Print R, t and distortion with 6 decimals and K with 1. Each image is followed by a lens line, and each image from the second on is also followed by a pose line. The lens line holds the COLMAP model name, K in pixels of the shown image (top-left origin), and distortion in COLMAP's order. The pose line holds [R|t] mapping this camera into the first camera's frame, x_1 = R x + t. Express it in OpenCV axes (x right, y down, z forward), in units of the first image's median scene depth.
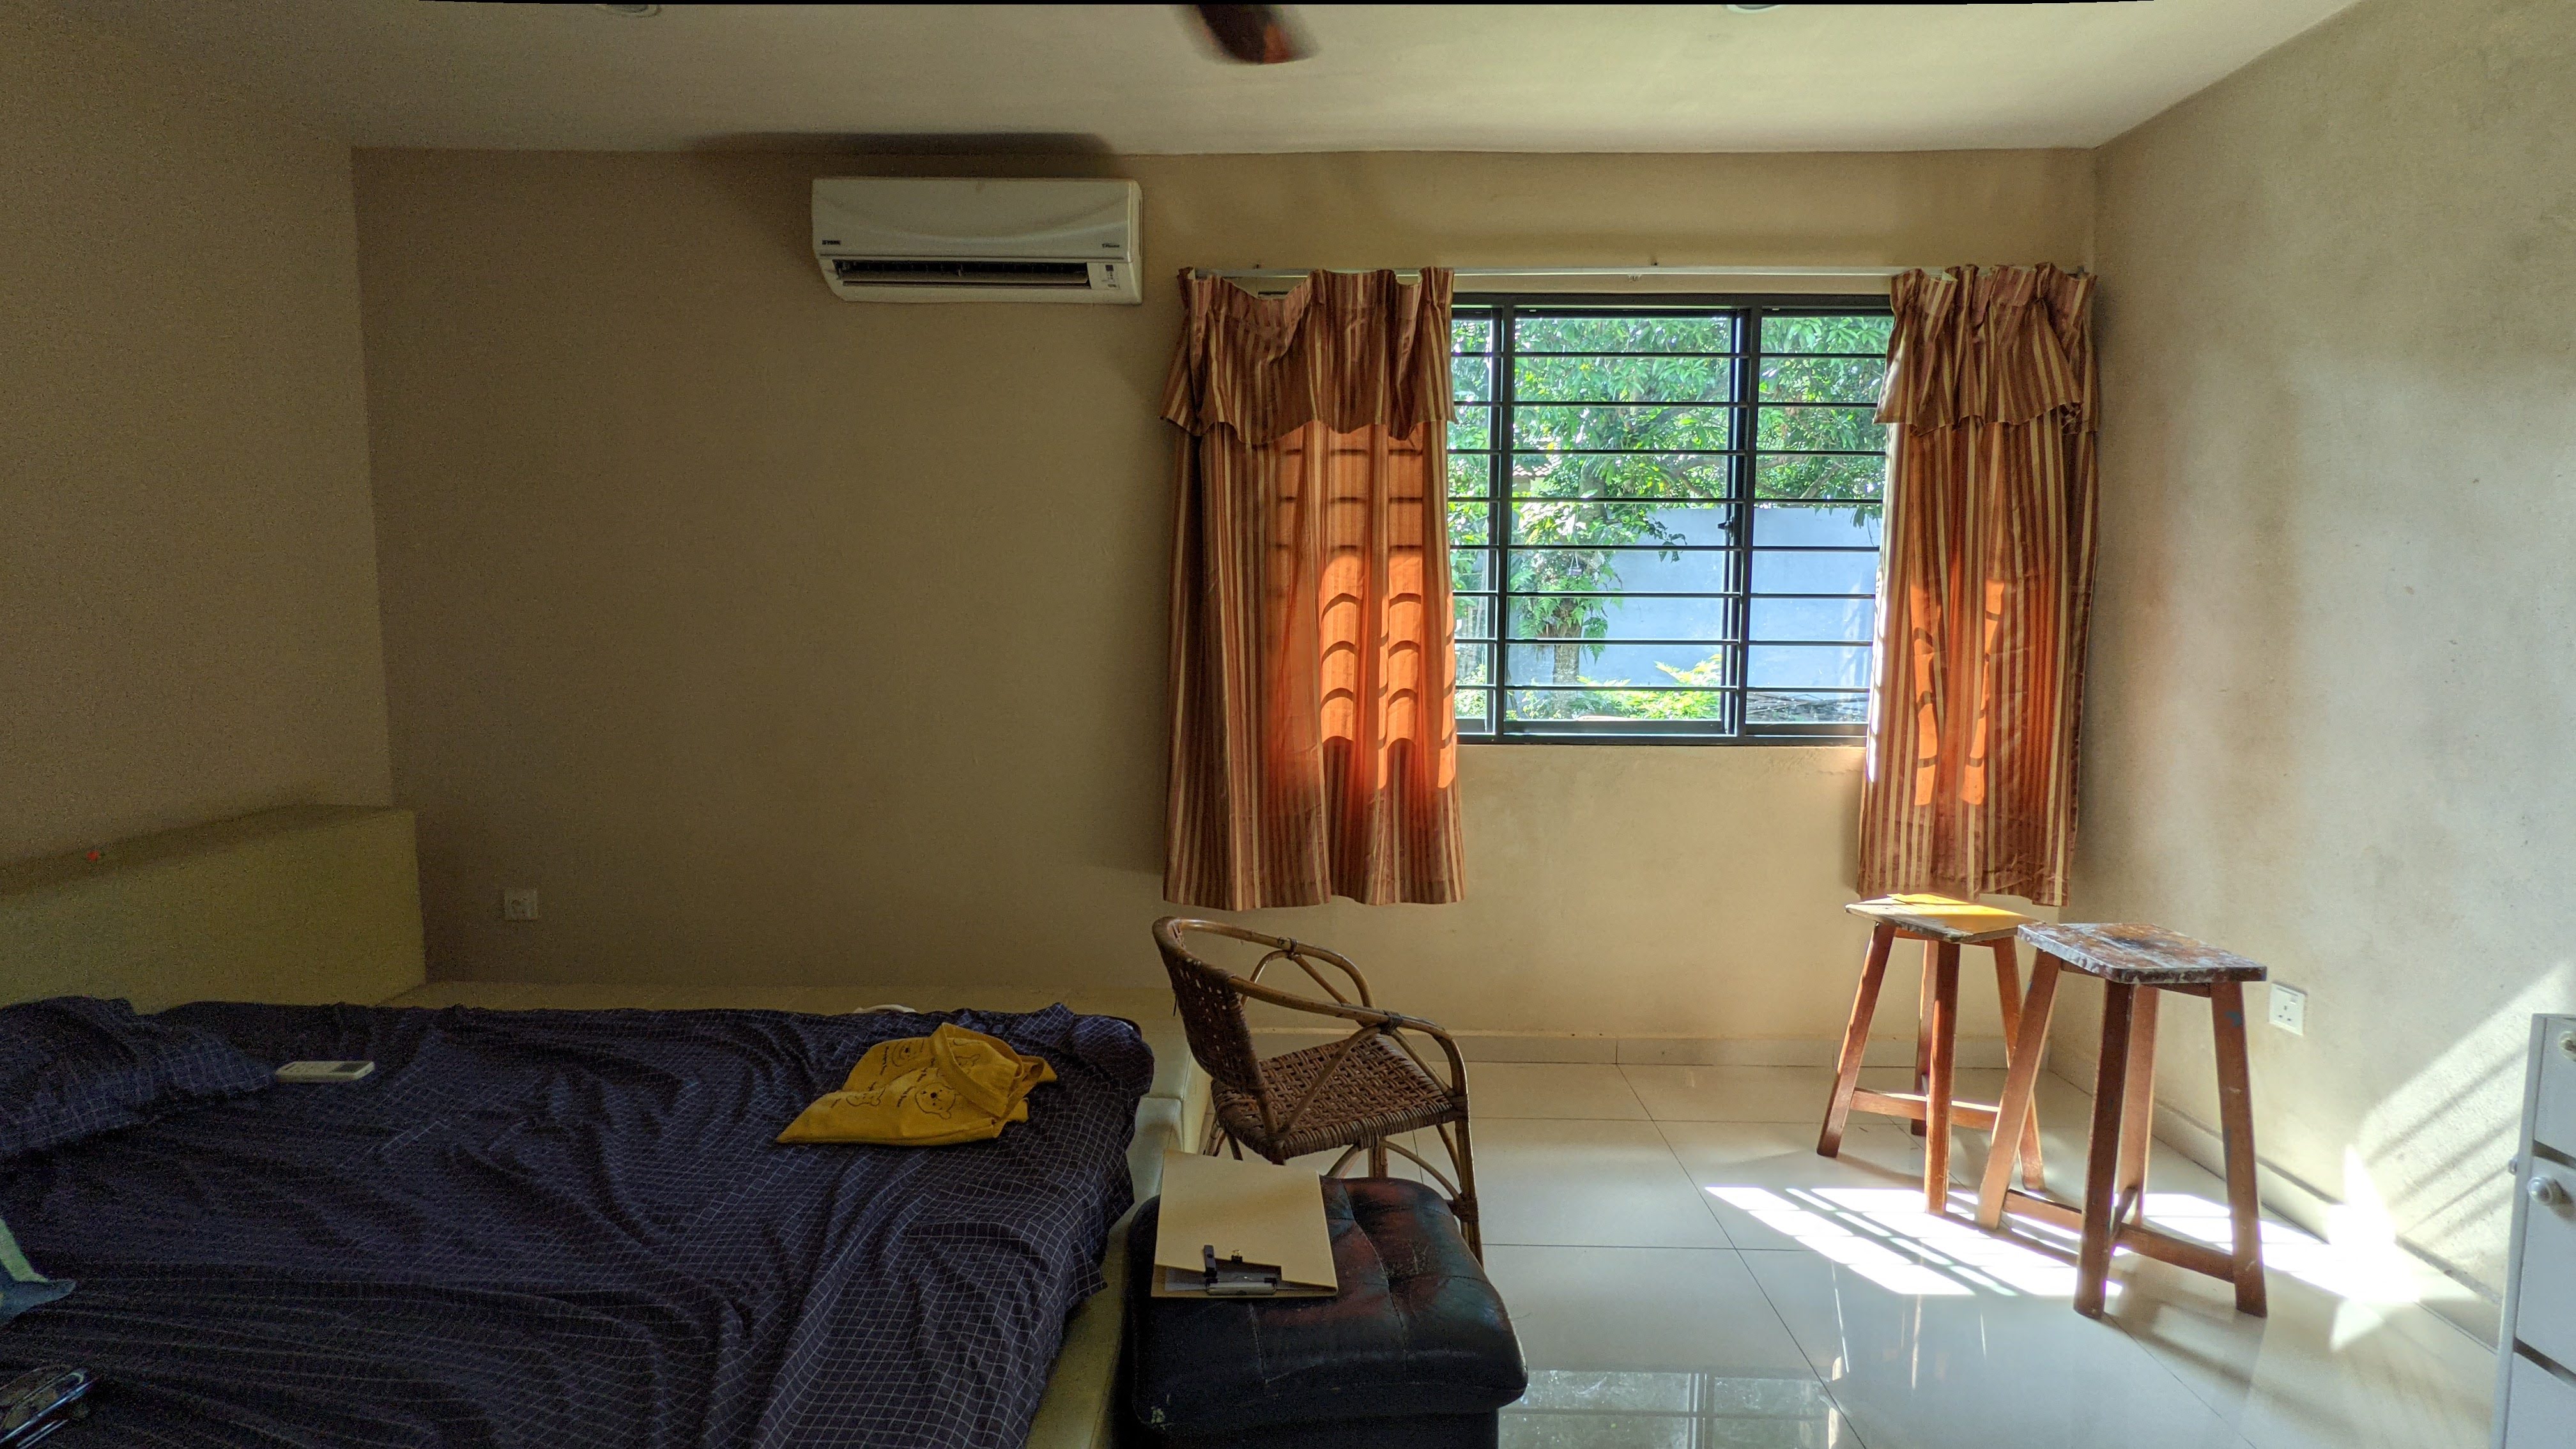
lens RADIAL K [[1213.8, 0, 1287.3], [0, 1213.8, 717.0], [0, 0, 1]] dist [0.001110, 0.001042]
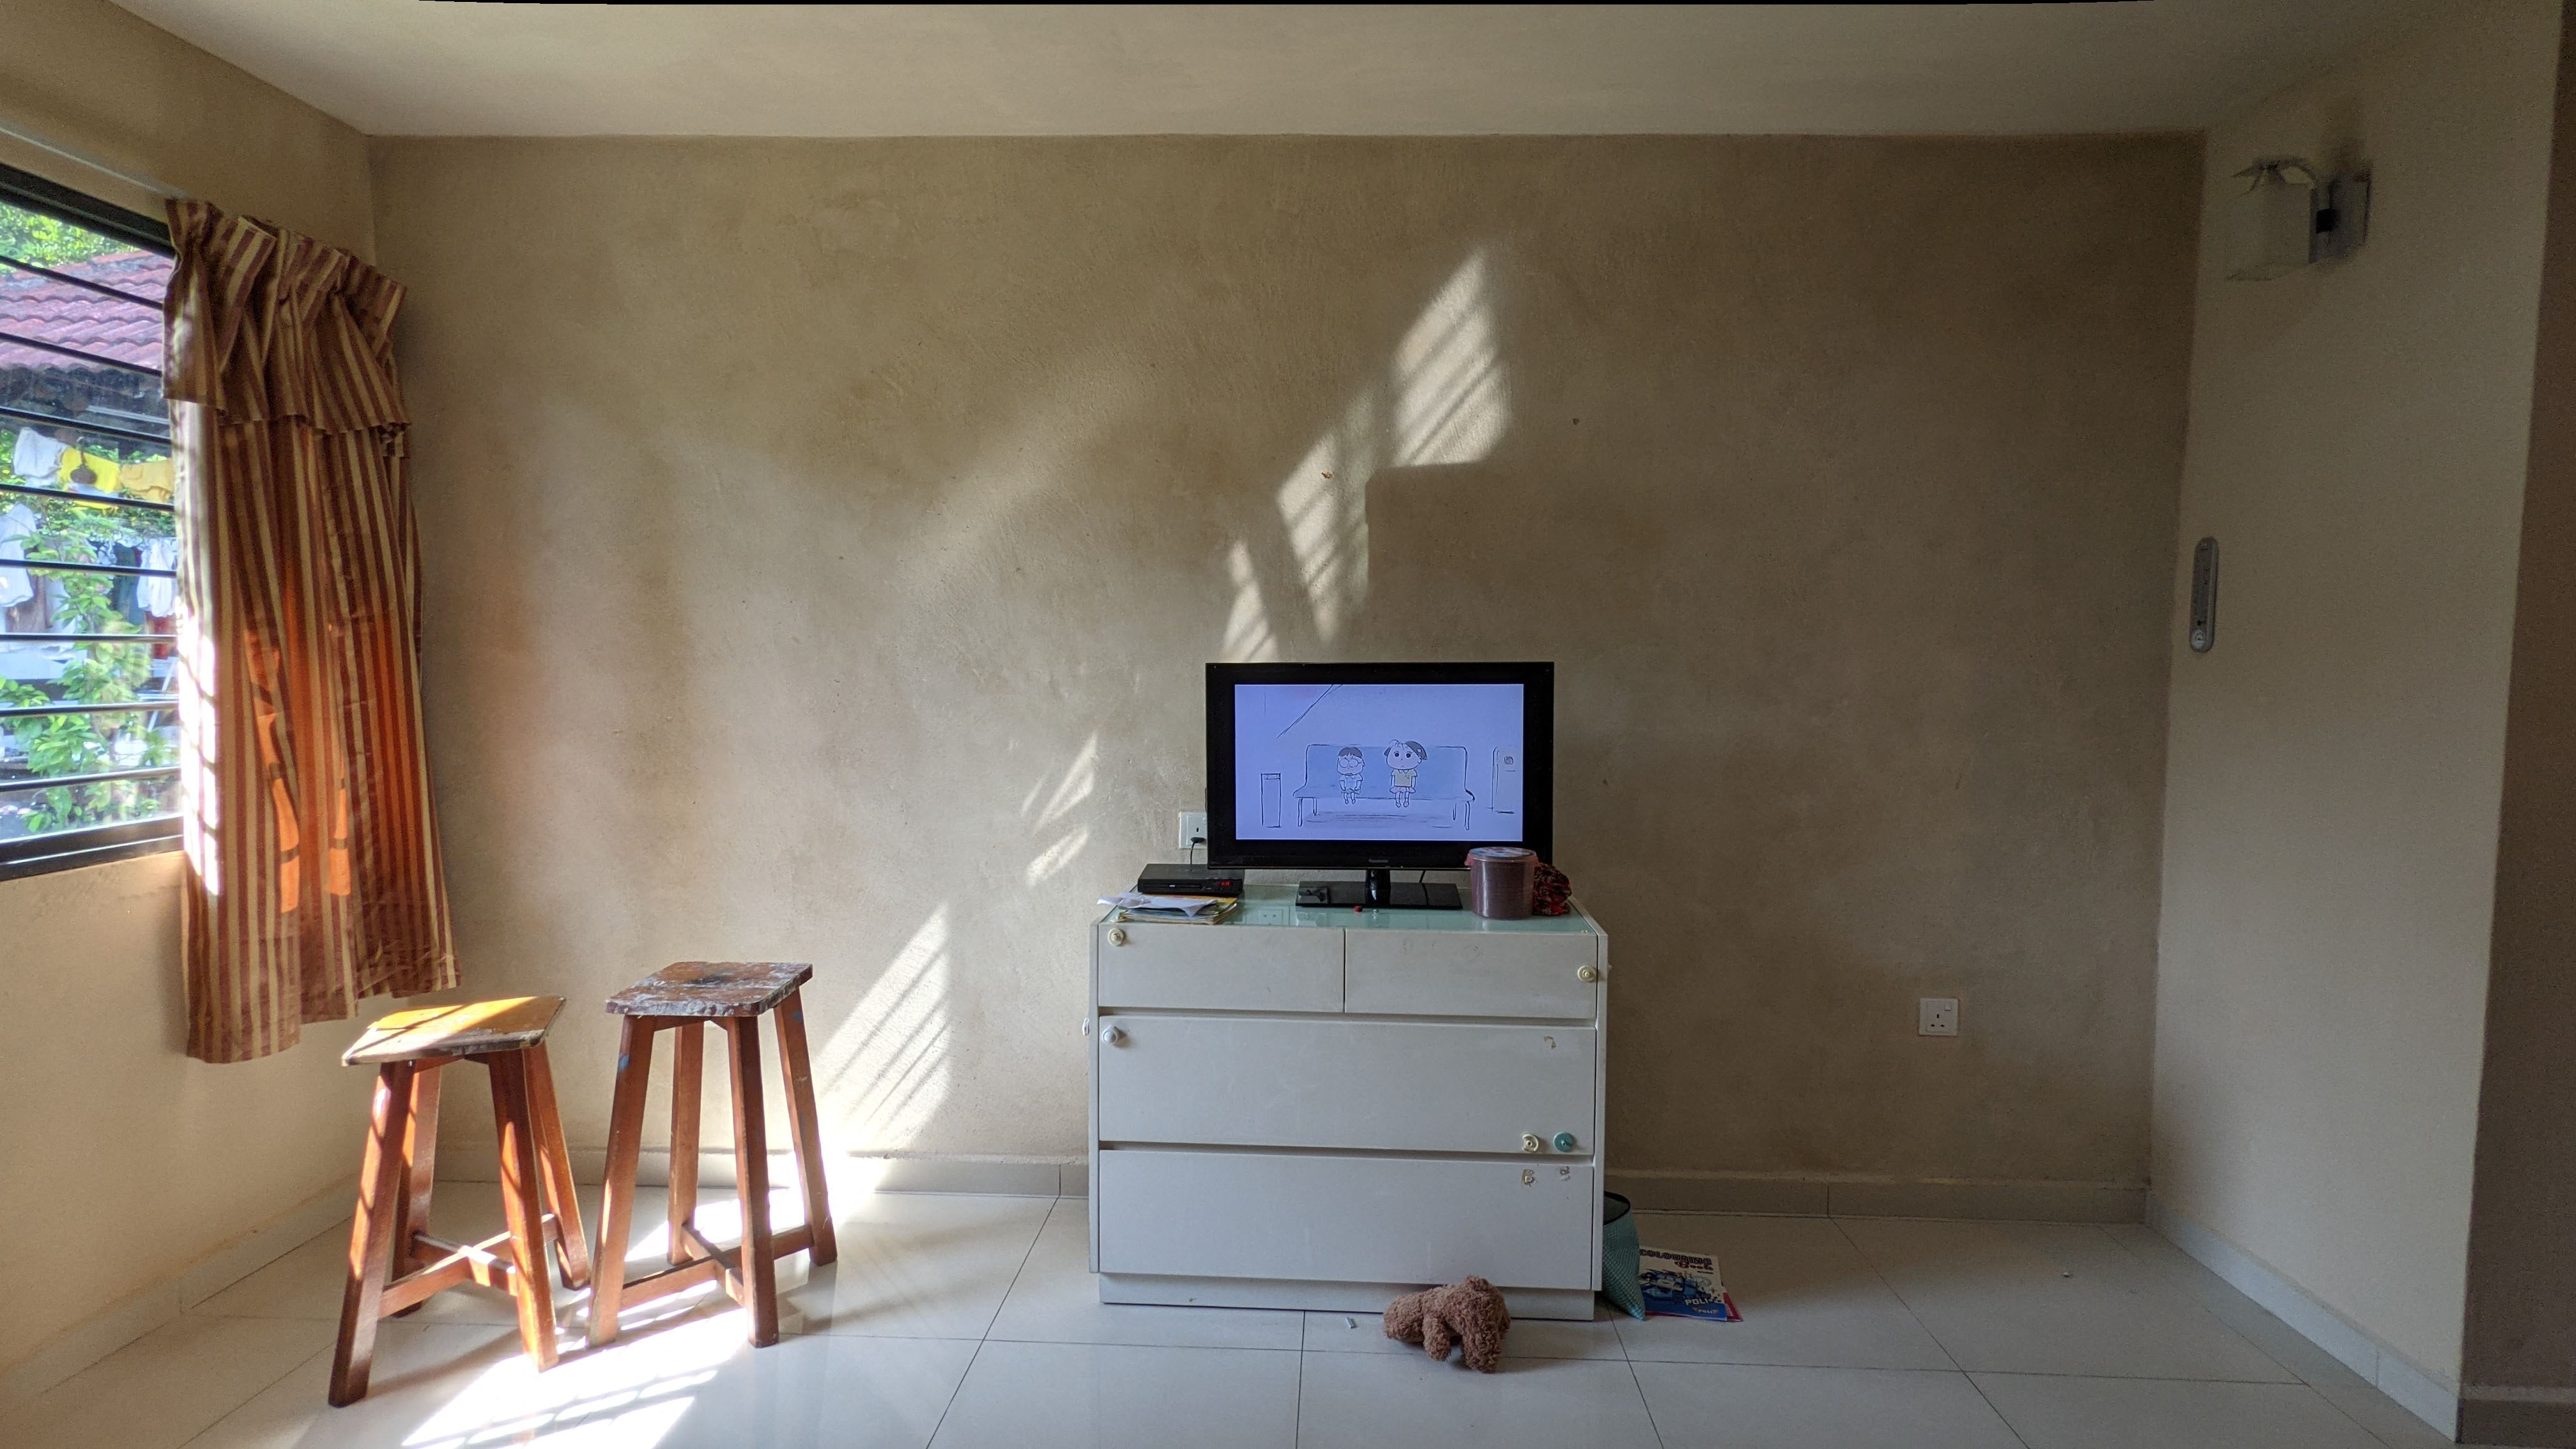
lens RADIAL K [[1216.9, 0, 1291.8], [0, 1216.9, 717.8], [0, 0, 1]] dist [-0.000715, 0.001267]
pose [[0.022675, -0.056374, 0.998152, -0.226585], [0.088236, 0.994626, 0.054170, -0.035095], [-0.995841, 0.086844, 0.027527, 0.338849]]
